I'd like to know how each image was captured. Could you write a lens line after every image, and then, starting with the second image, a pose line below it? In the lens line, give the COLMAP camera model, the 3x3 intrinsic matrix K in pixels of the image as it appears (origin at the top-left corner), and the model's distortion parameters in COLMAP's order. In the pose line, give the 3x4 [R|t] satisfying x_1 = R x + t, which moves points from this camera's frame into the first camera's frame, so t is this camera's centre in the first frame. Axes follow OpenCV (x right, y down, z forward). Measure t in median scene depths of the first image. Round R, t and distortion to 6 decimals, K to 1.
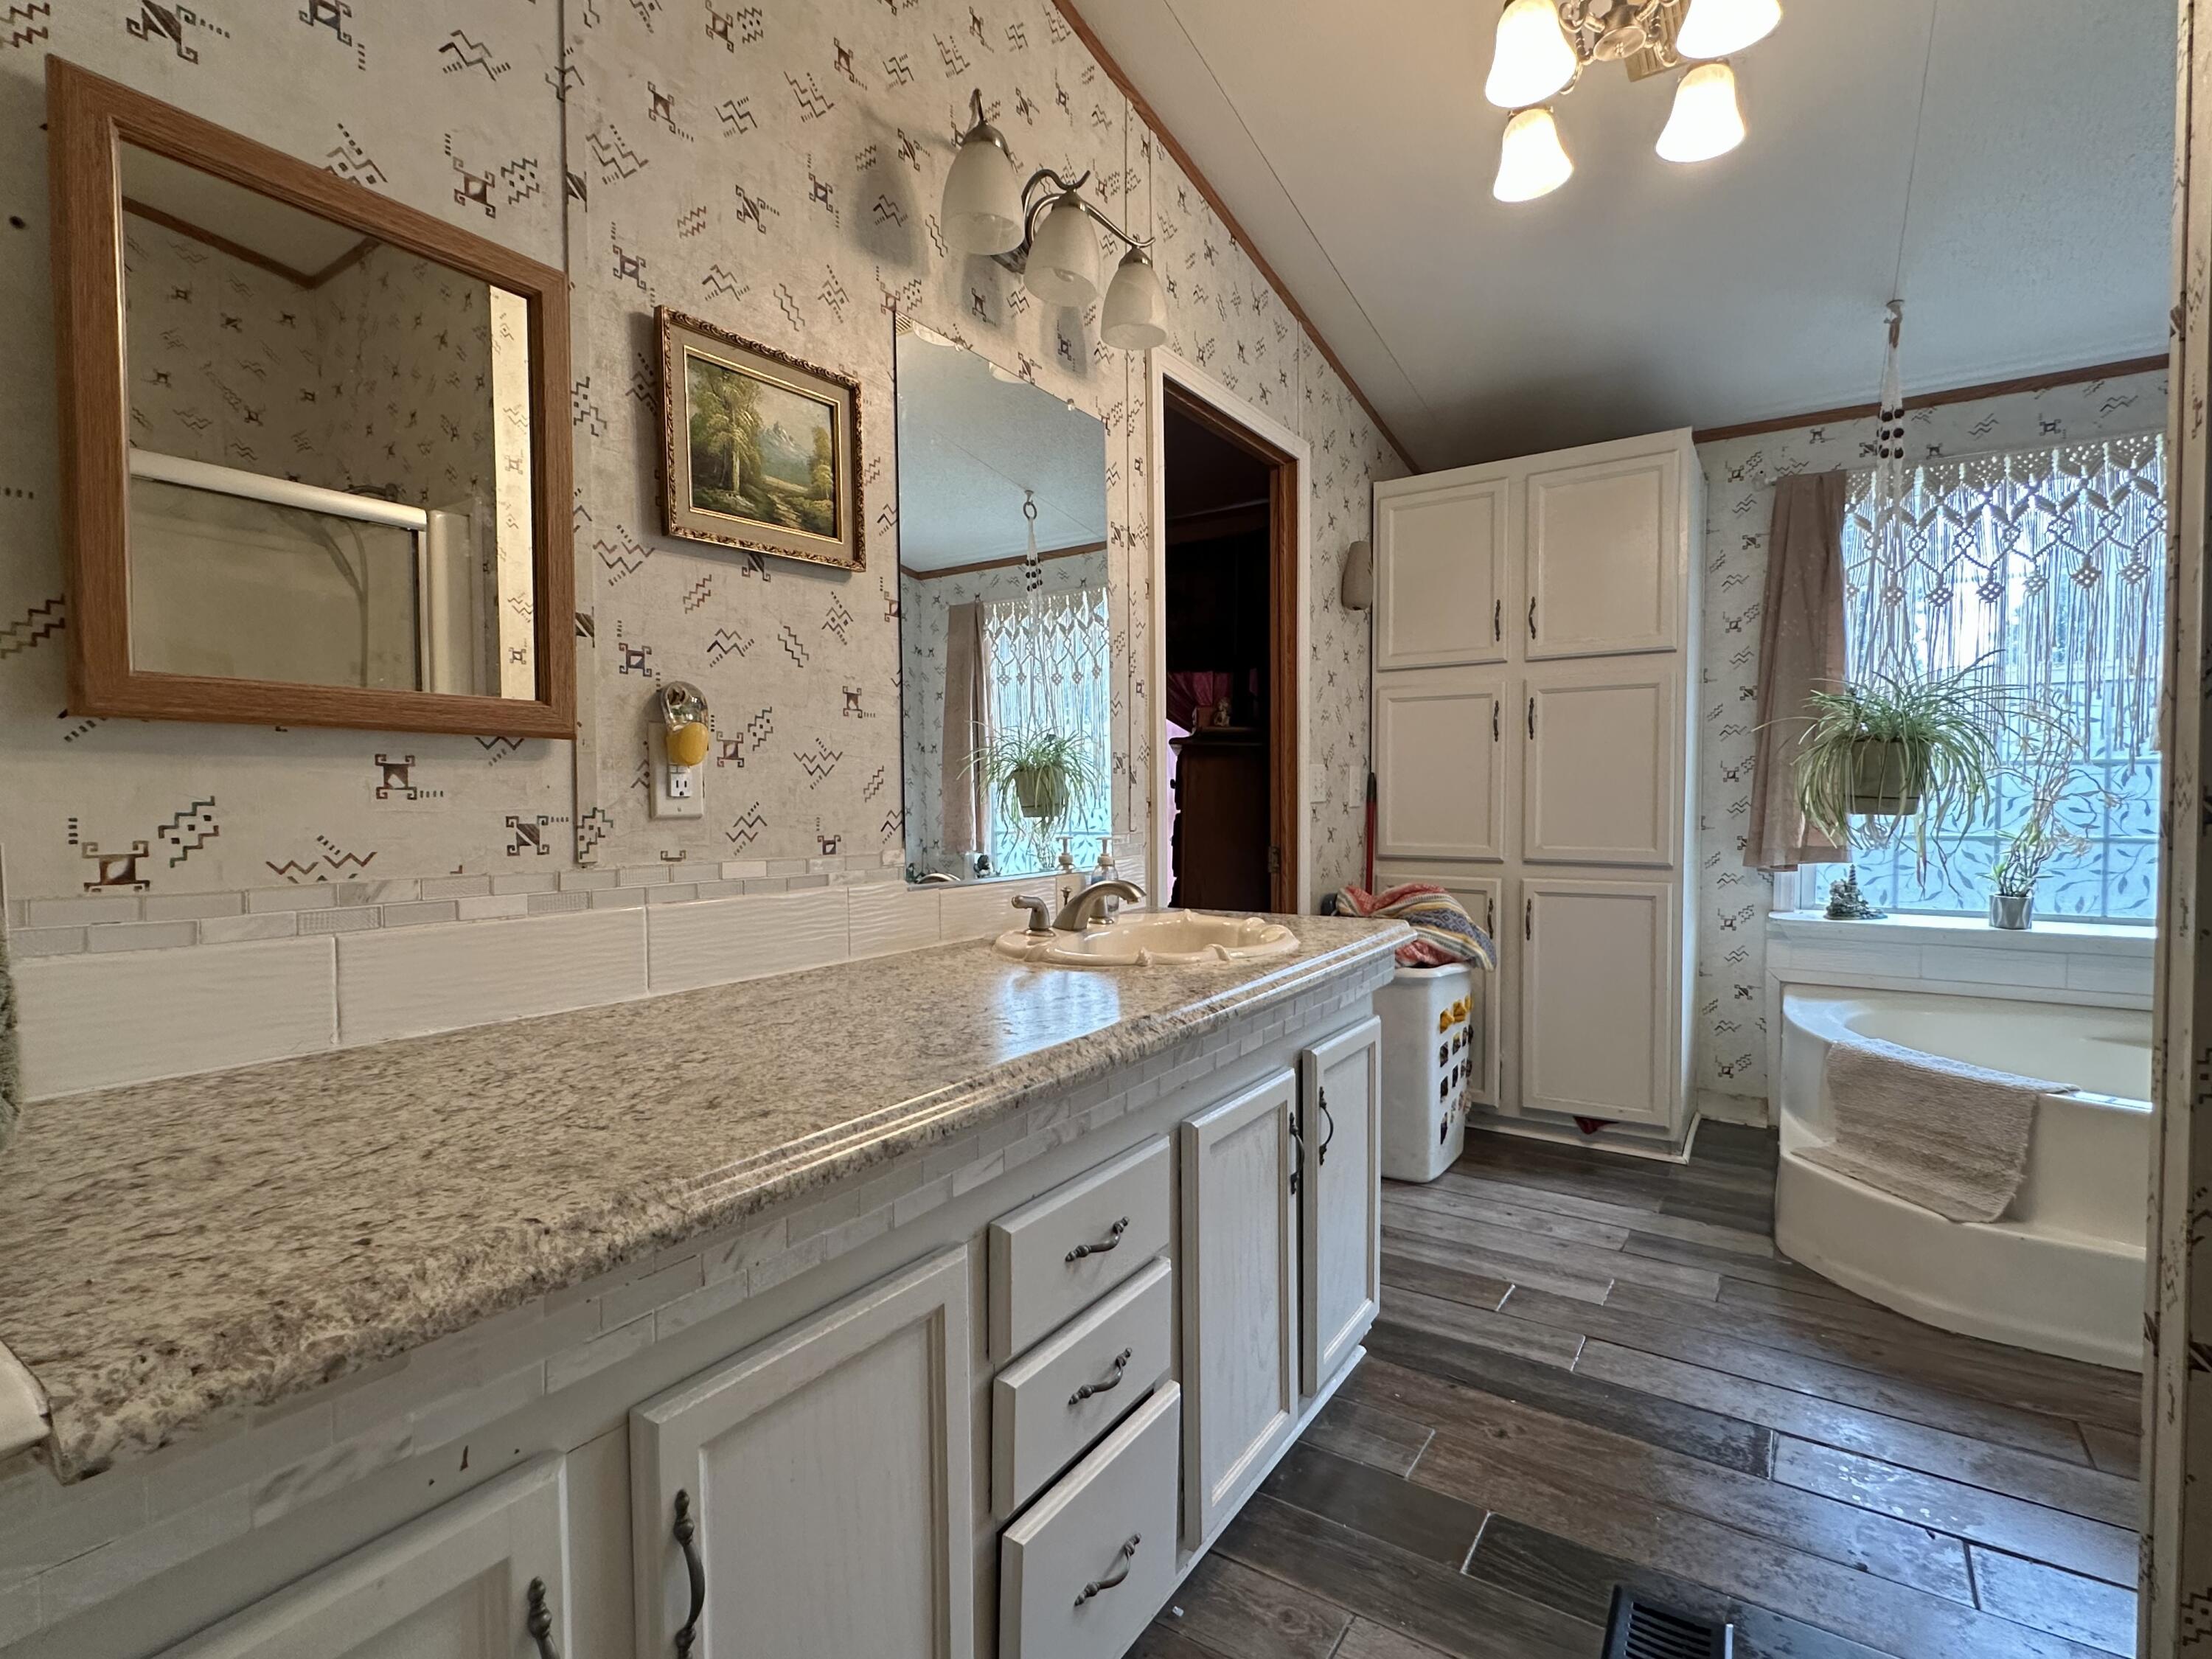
lens RADIAL K [[1056.7, 0, 1105.3], [0, 1056.7, 830.5], [0, 0, 1]] dist [-0.001653, 0.000043]
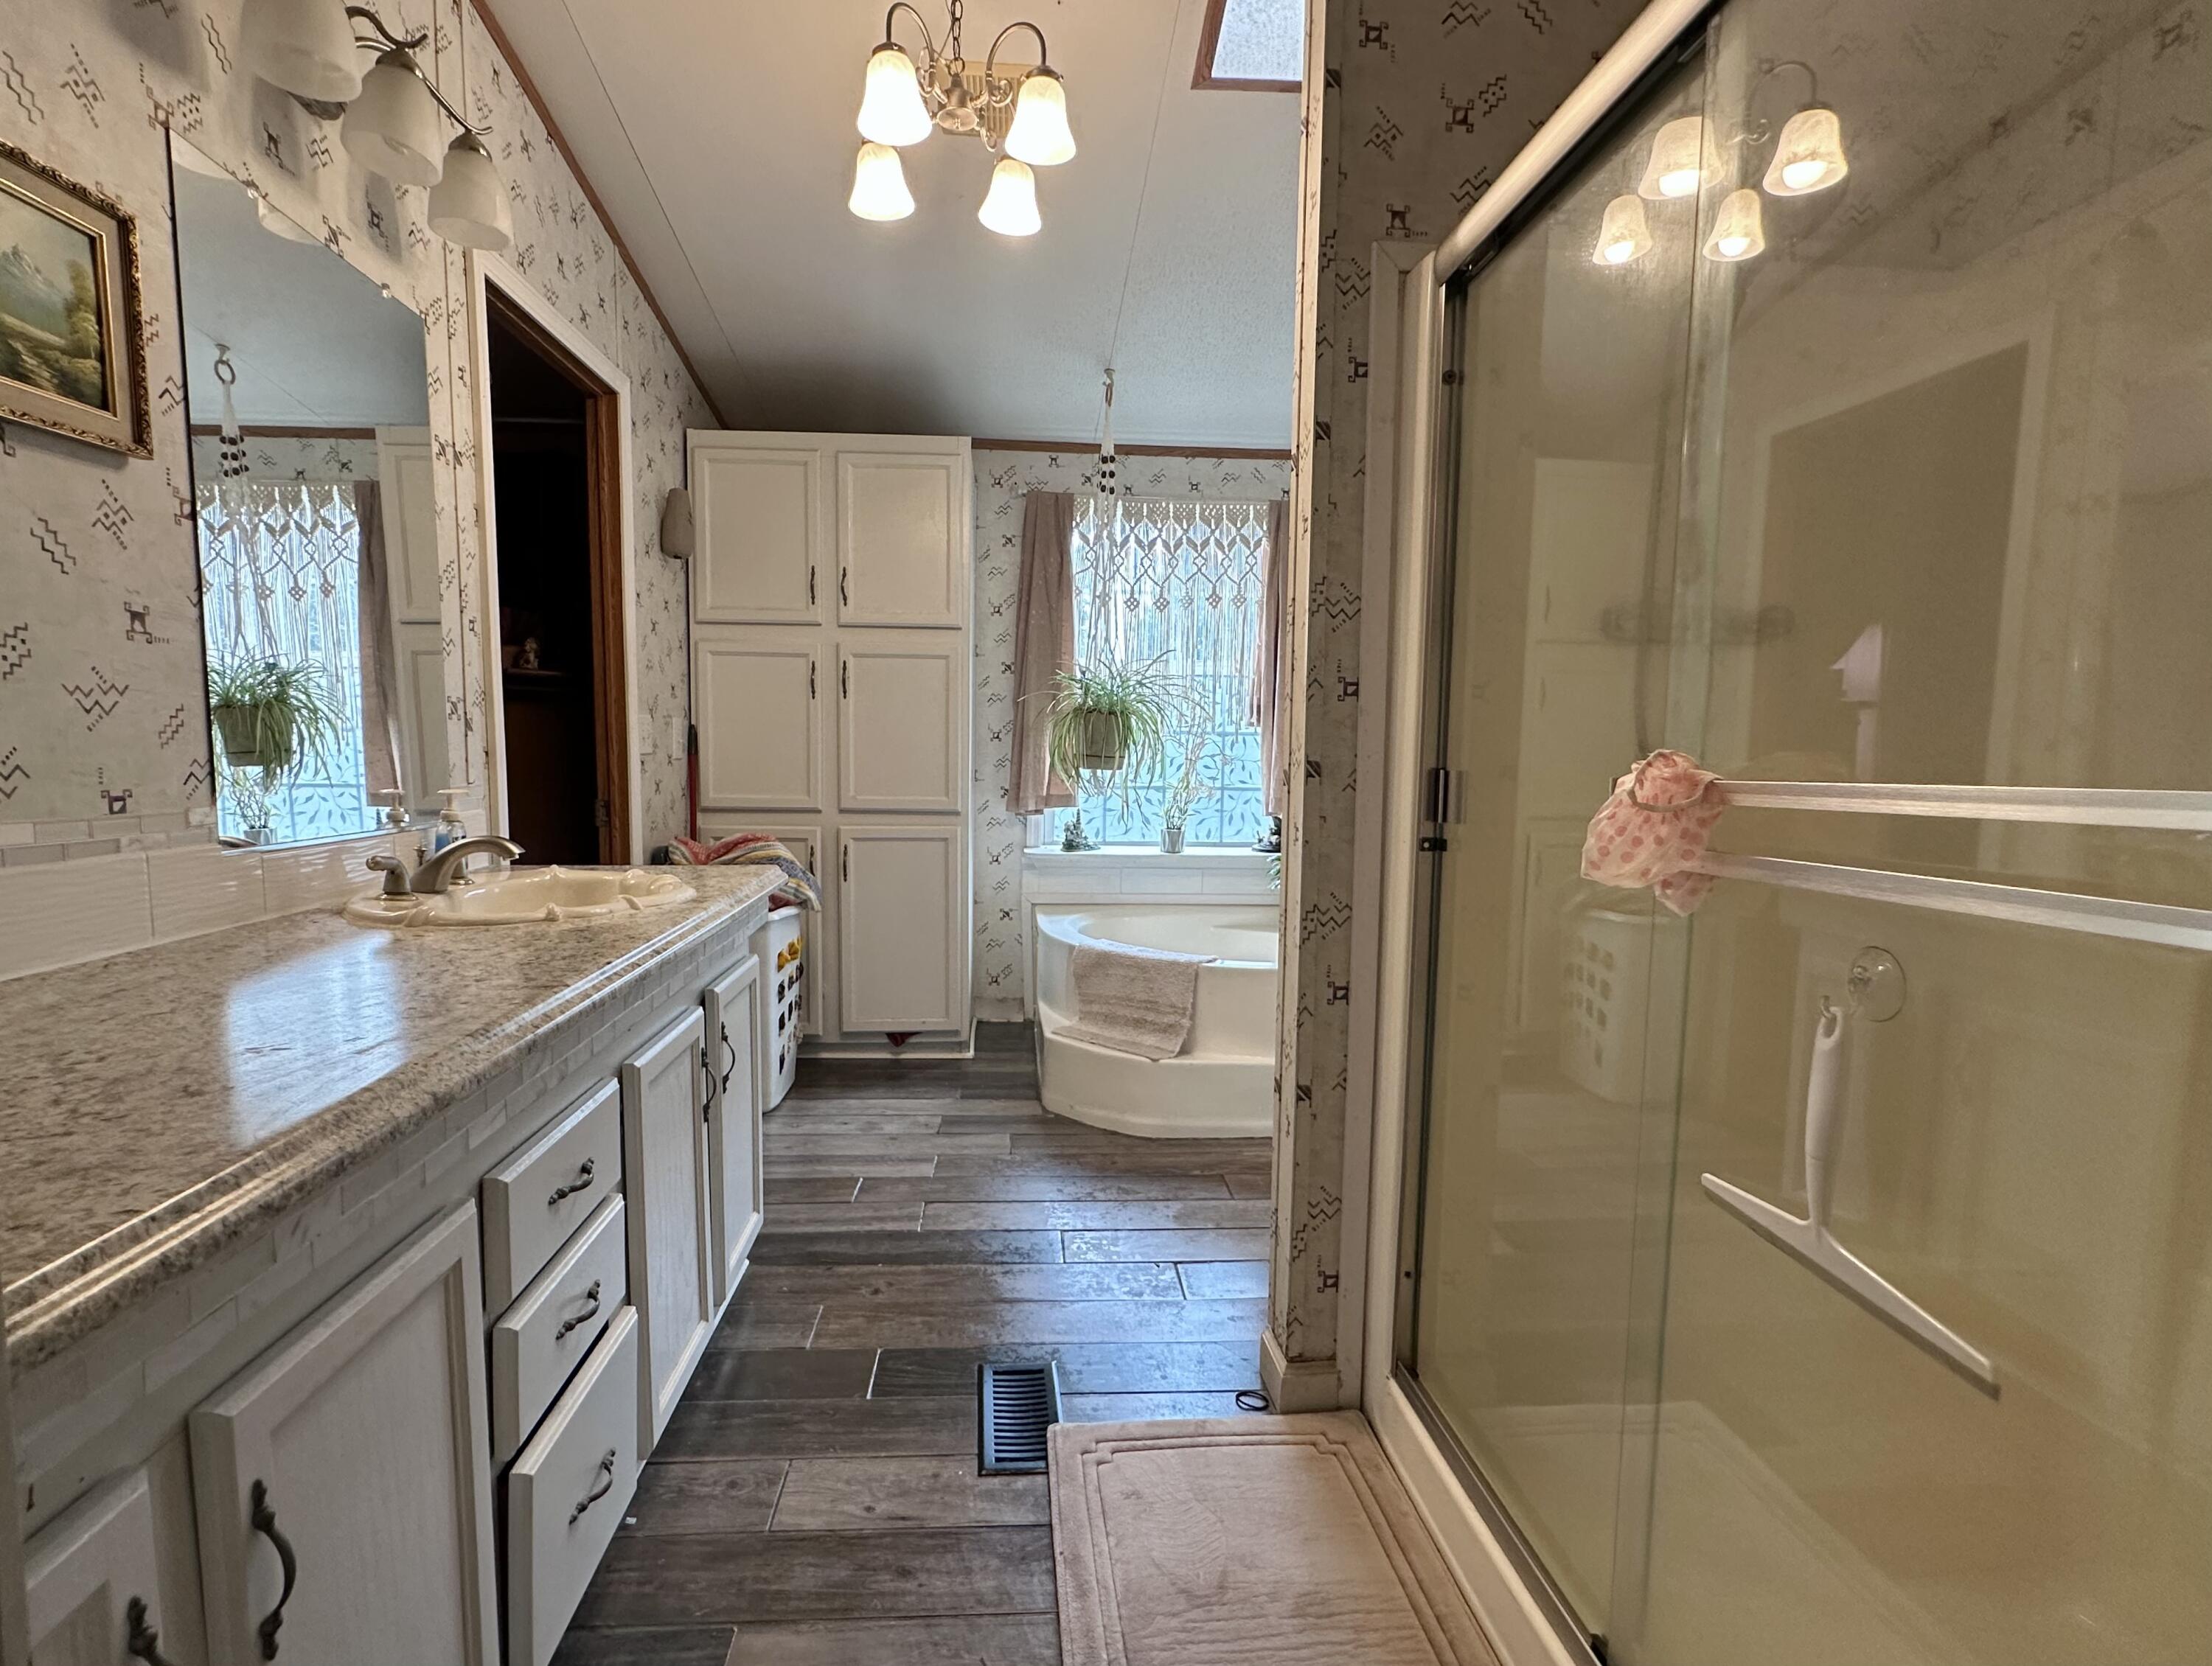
lens RADIAL K [[1059.2, 0, 1096.1], [0, 1059.2, 841.8], [0, 0, 1]] dist [-0.000613, 0.000569]
pose [[0.792789, -0.036052, 0.608428, -0.097768], [0.001809, 0.998384, 0.056802, -0.000355], [-0.609493, -0.043932, 0.791573, -0.051638]]
